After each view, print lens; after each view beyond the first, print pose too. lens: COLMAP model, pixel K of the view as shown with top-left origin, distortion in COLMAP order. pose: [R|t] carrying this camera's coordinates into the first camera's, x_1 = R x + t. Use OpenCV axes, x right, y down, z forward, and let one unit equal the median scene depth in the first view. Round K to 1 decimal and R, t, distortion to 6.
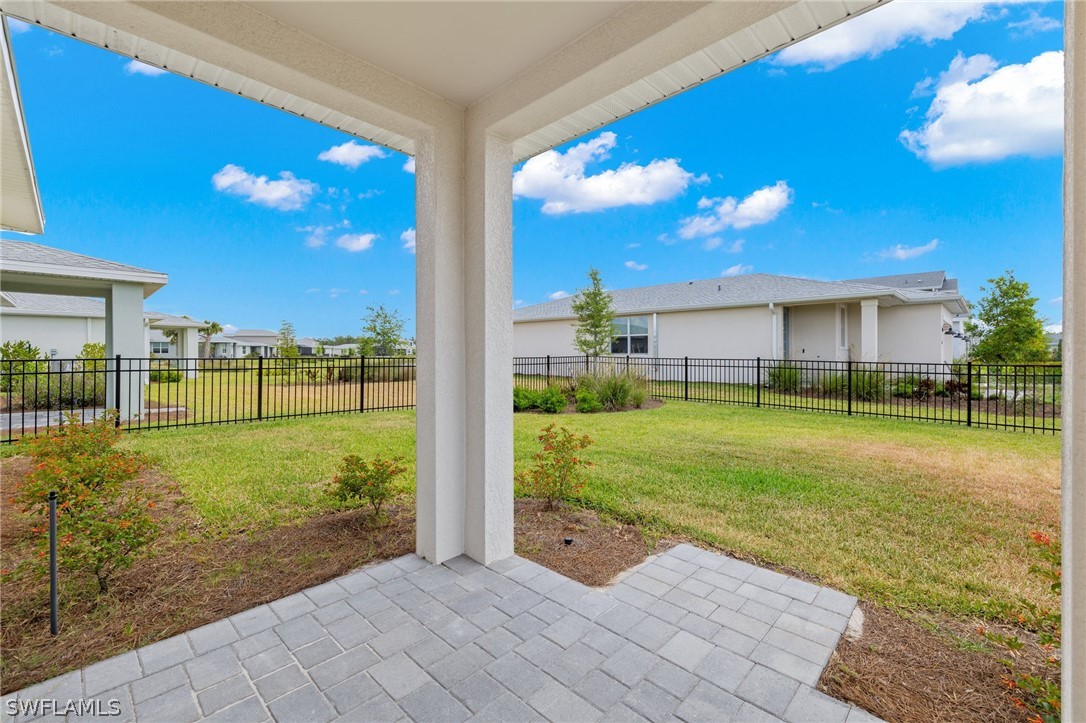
lens RADIAL K [[463.5, 0, 528.9], [0, 463.5, 344.6], [0, 0, 1]] dist [0.000170, 0.000353]
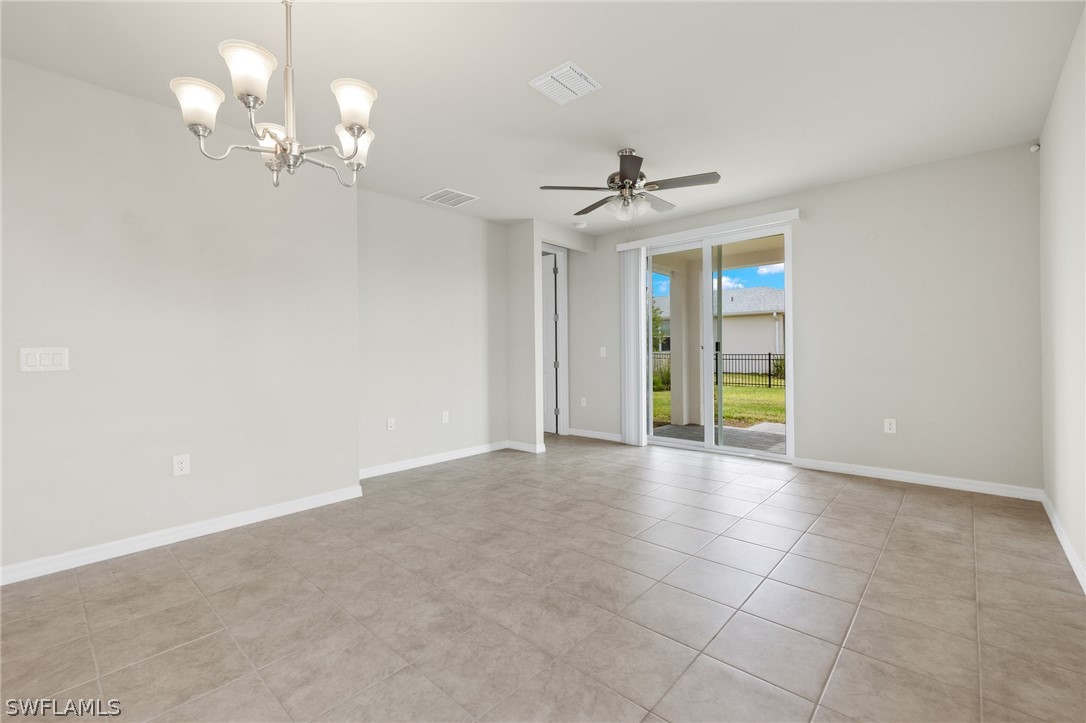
lens RADIAL K [[463.5, 0, 536.7], [0, 463.5, 345.4], [0, 0, 1]] dist [0.000170, 0.000353]
pose [[0.999374, -0.008016, 0.034448, -0.229909], [0.007806, 0.999950, 0.006225, -0.010012], [-0.034496, -0.005952, 0.999387, -0.340607]]
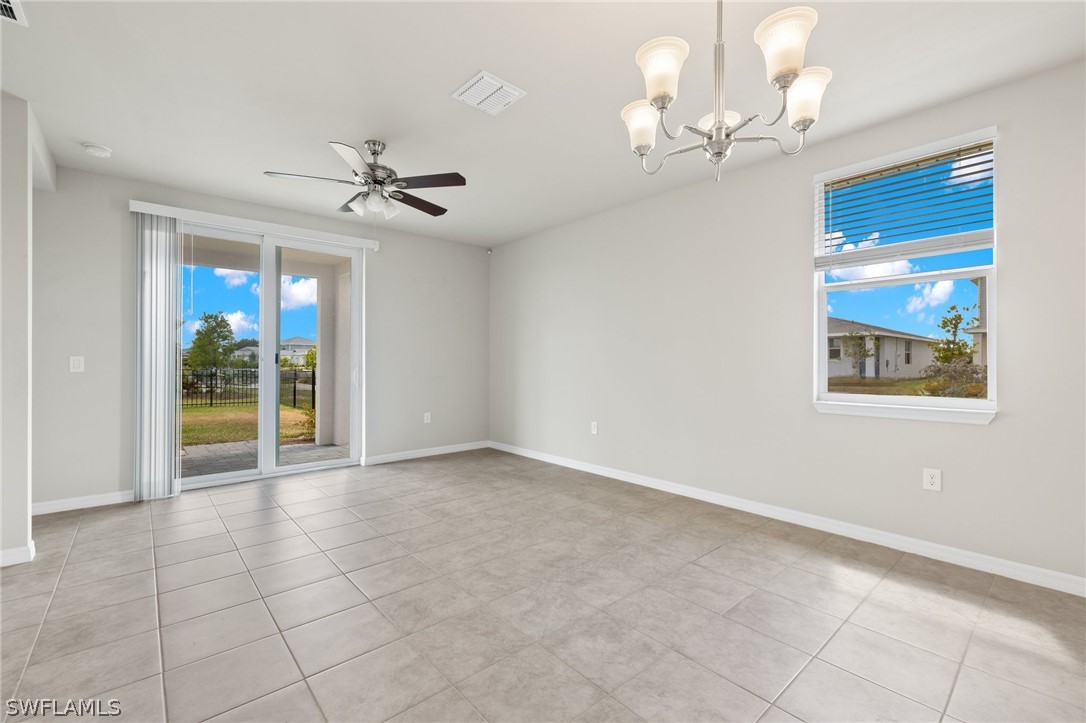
lens RADIAL K [[463.5, 0, 542.3], [0, 463.5, 358.5], [0, 0, 1]] dist [0.000170, 0.000353]
pose [[0.074536, 0.006792, 0.997195, -0.390646], [-0.020422, 0.999777, -0.005283, -0.007813], [-0.997009, -0.019971, 0.074658, -0.193959]]
